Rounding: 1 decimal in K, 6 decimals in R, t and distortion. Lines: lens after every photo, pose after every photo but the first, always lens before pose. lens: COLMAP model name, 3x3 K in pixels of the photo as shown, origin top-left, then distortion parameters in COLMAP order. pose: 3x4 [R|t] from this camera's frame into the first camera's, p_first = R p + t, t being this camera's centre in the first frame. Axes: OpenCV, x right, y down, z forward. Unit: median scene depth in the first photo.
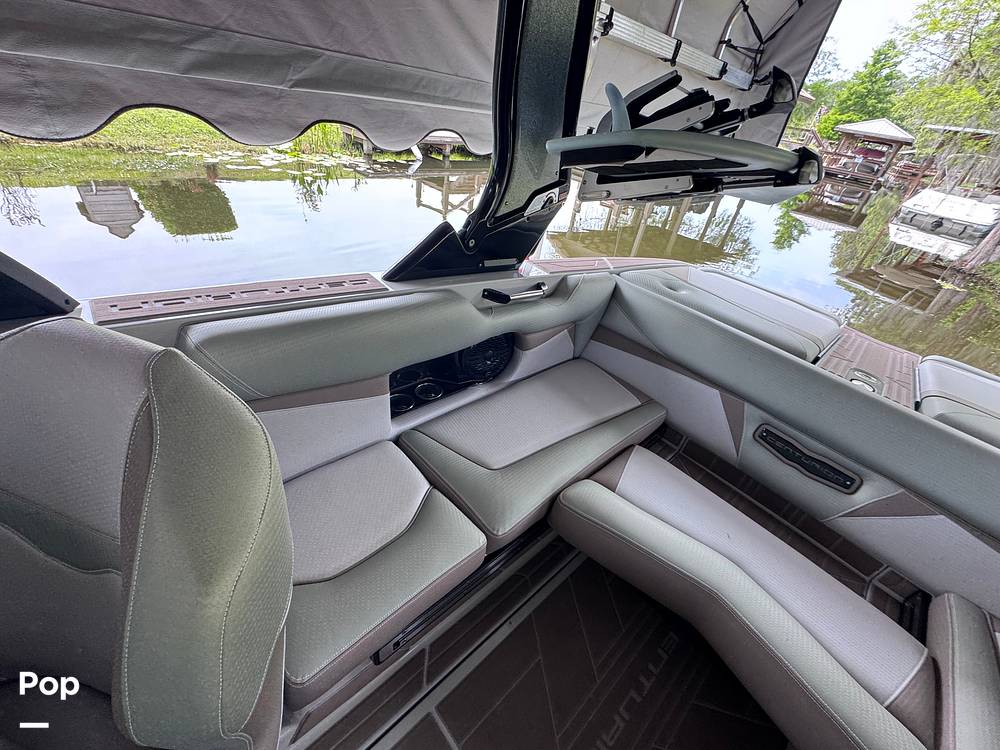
lens RADIAL K [[399.4, 0, 500.9], [0, 399.4, 373.3], [0, 0, 1]] dist [-0.004003, 0.001010]
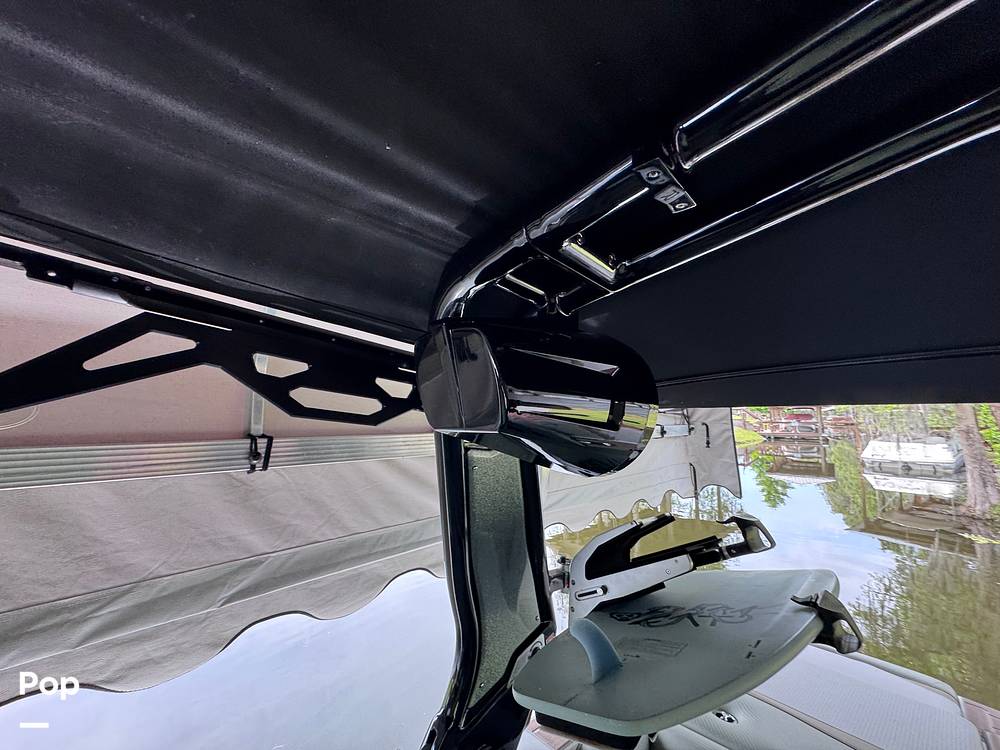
lens RADIAL K [[399.4, 0, 500.5], [0, 399.4, 374.0], [0, 0, 1]] dist [-0.004003, 0.001010]
pose [[0.987976, -0.140213, 0.065148, 0.077767], [0.148416, 0.742026, -0.653735, -0.330606], [0.043321, 0.655543, 0.753914, 0.015067]]
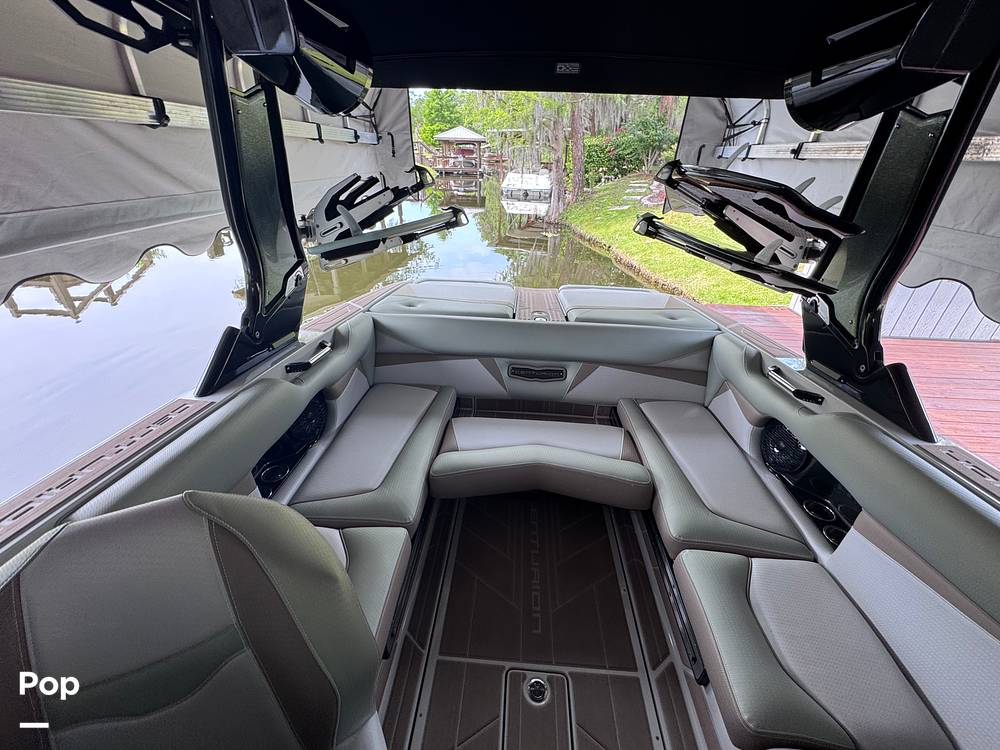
lens RADIAL K [[399.4, 0, 500.0], [0, 399.4, 372.7], [0, 0, 1]] dist [-0.004003, 0.001010]
pose [[0.715271, -0.440524, 0.542518, -0.219223], [0.465200, 0.879450, 0.100780, -0.020676], [-0.521513, 0.180294, 0.833977, -0.263288]]
